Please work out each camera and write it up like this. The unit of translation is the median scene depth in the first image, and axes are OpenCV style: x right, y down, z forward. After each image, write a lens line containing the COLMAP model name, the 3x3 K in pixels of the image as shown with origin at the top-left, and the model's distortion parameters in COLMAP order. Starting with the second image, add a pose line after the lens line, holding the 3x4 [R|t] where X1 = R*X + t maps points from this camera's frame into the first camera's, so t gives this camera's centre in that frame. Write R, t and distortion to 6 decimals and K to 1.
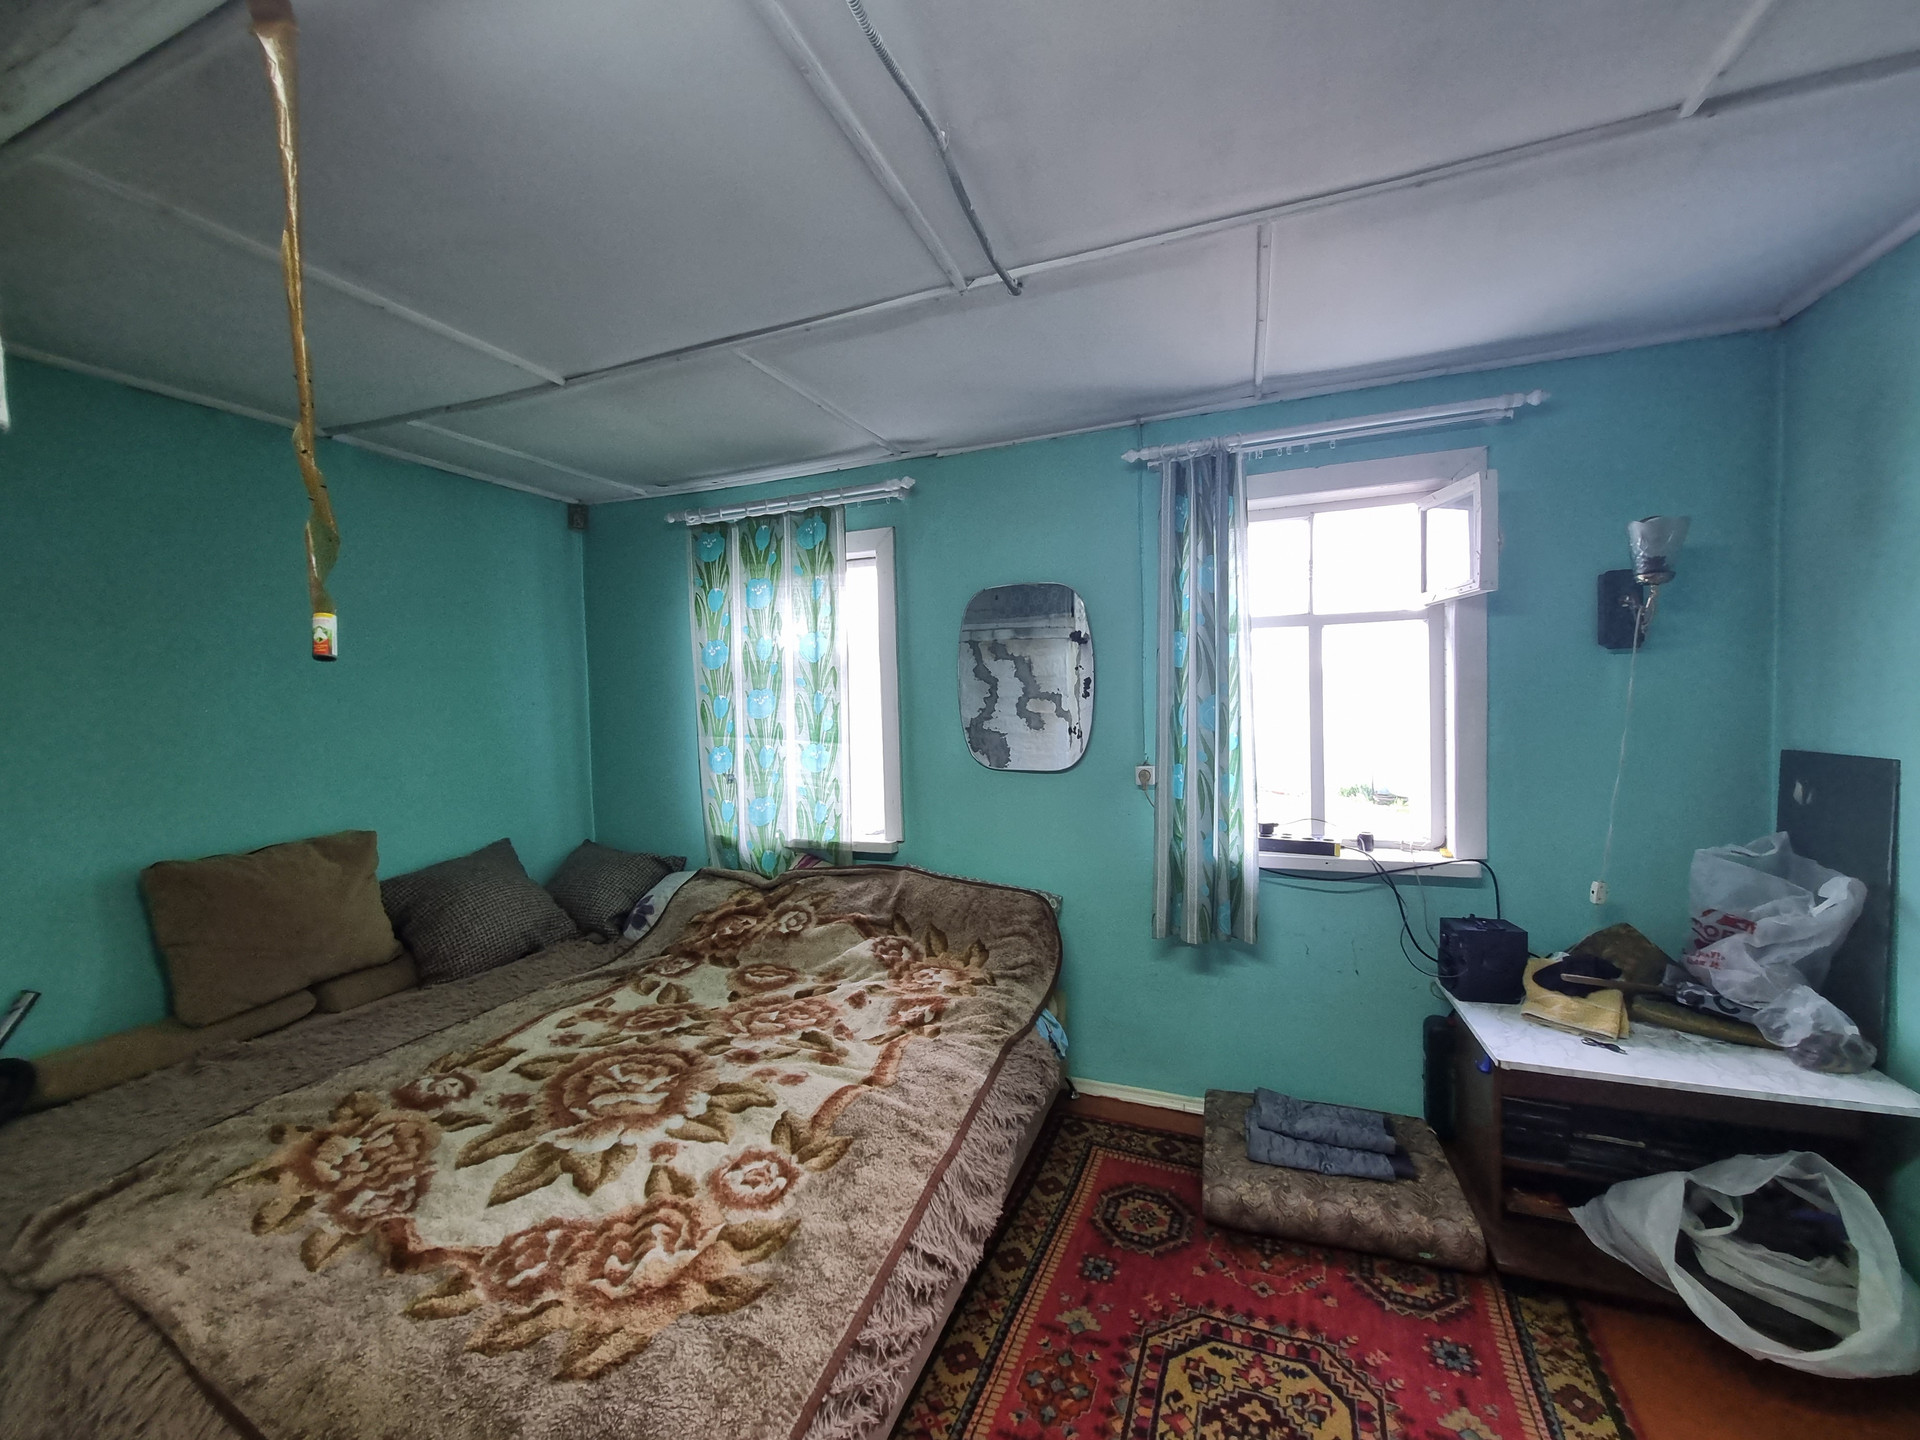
lens RADIAL K [[749.4, 0, 966.3], [0, 749.4, 743.7], [0, 0, 1]] dist [0.003809, -0.000031]
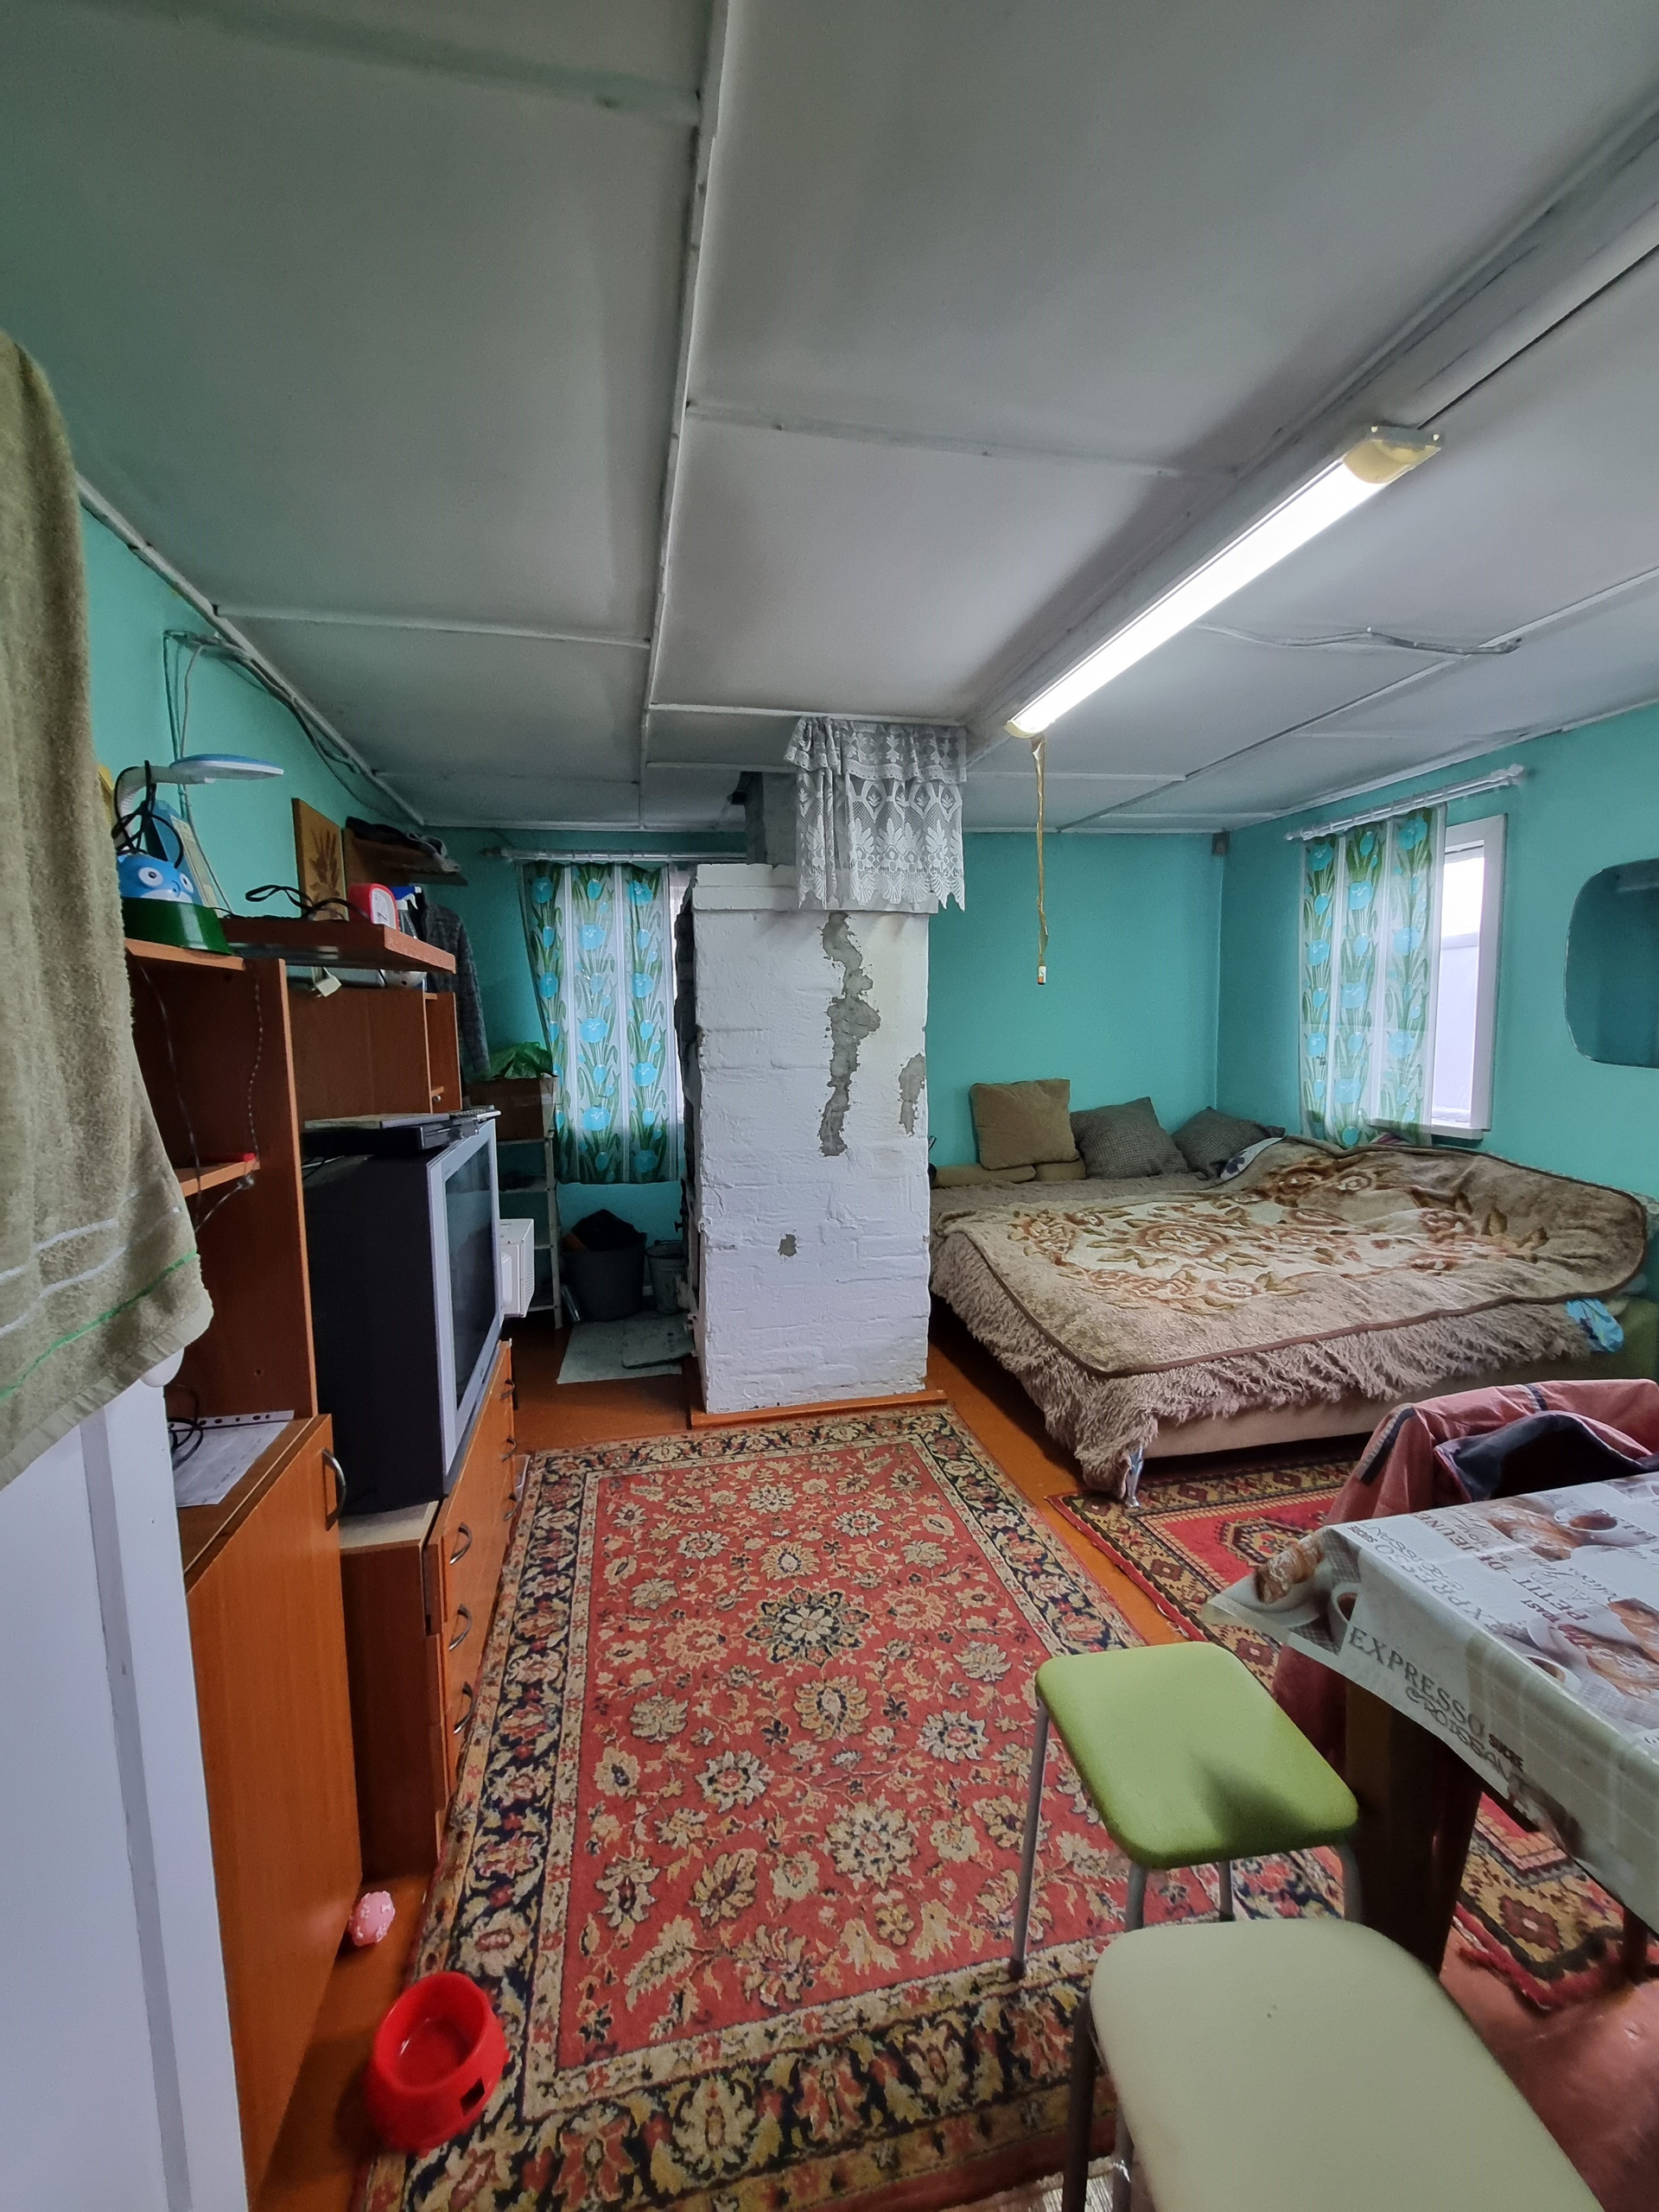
lens RADIAL K [[863.4, 0, 823.6], [0, 863.4, 1106.8], [0, 0, 1]] dist [0.003809, -0.000031]
pose [[0.565326, 0.090881, -0.819846, 0.392777], [-0.029585, 0.995506, 0.089953, 0.022829], [0.824337, -0.026597, 0.565474, -0.431623]]
